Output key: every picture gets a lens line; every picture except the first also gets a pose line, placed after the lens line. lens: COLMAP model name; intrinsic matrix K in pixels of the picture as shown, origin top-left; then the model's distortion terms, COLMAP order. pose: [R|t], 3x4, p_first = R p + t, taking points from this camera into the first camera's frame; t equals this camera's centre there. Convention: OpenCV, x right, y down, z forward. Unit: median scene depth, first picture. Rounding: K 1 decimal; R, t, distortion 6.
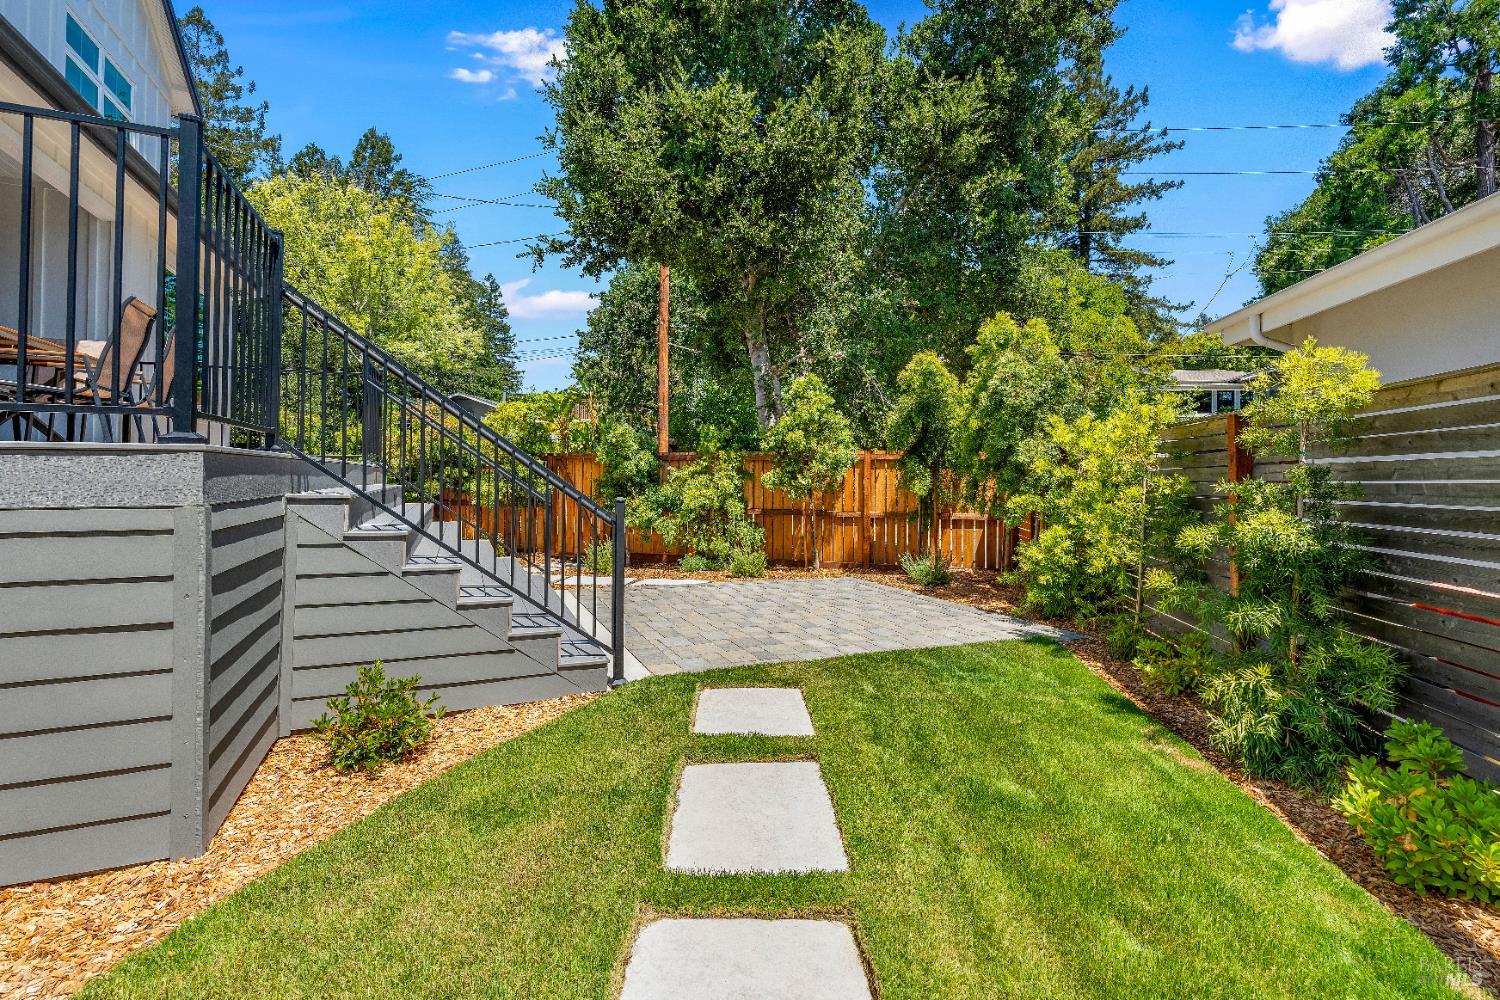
lens RADIAL K [[683.8, 0, 753.4], [0, 683.8, 478.0], [0, 0, 1]] dist [-0.001096, -0.000310]
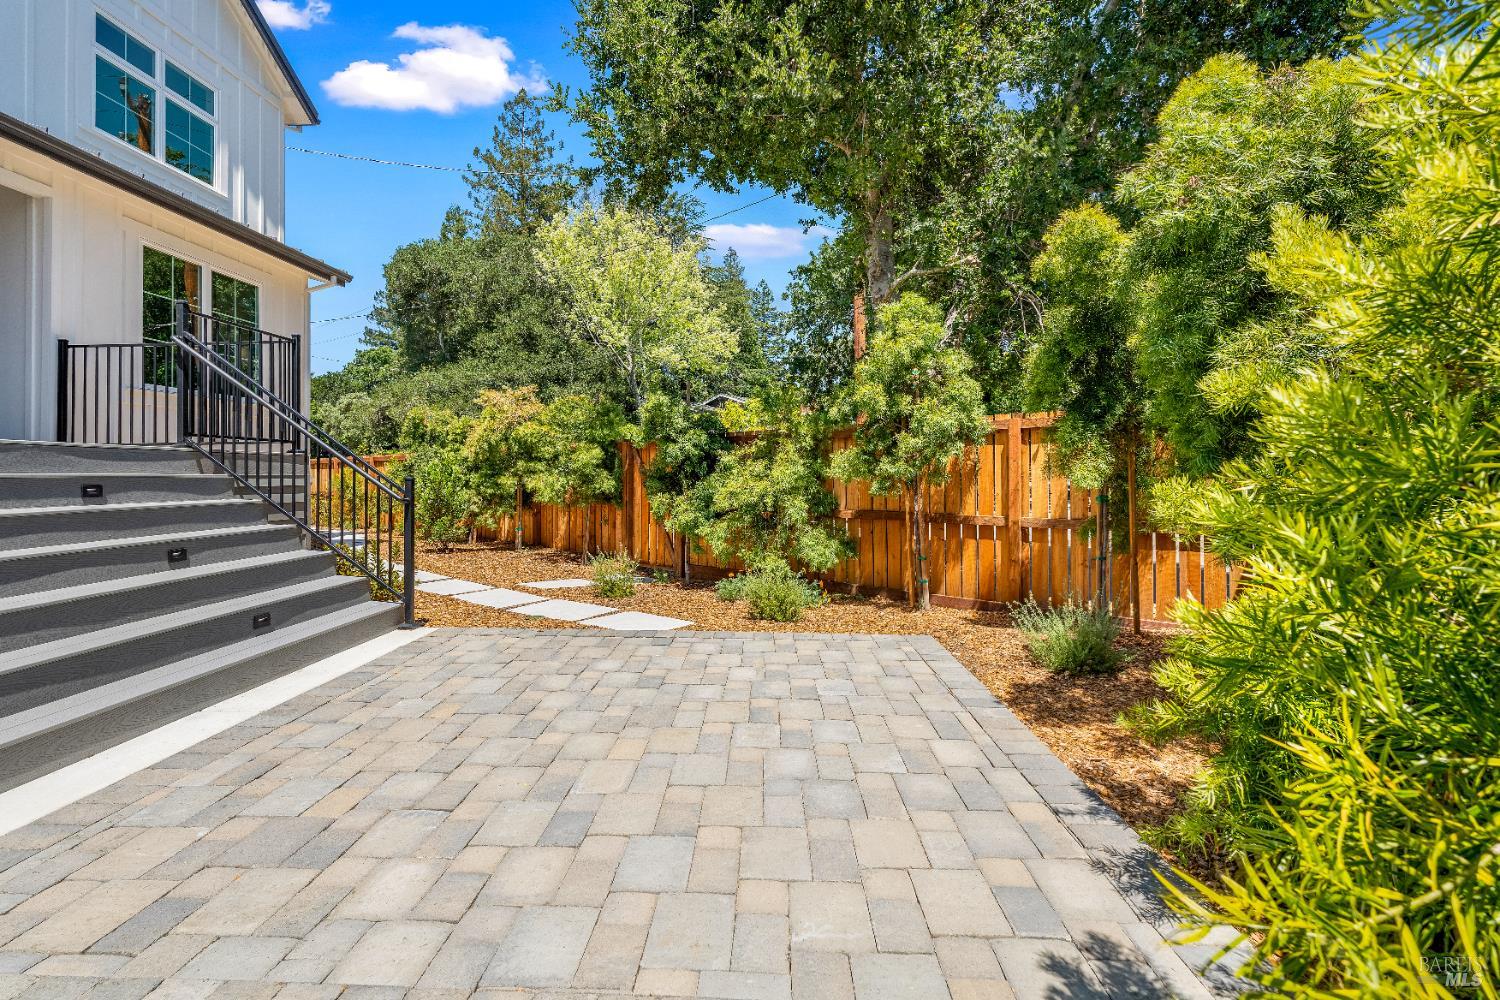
lens RADIAL K [[671.9, 0, 748.7], [0, 671.9, 473.6], [0, 0, 1]] dist [-0.000763, -0.000080]
pose [[0.904674, -0.013960, -0.425875, 0.205739], [0.014378, 0.999894, -0.002233, 0.010000], [0.425861, -0.004103, 0.904779, 0.381251]]
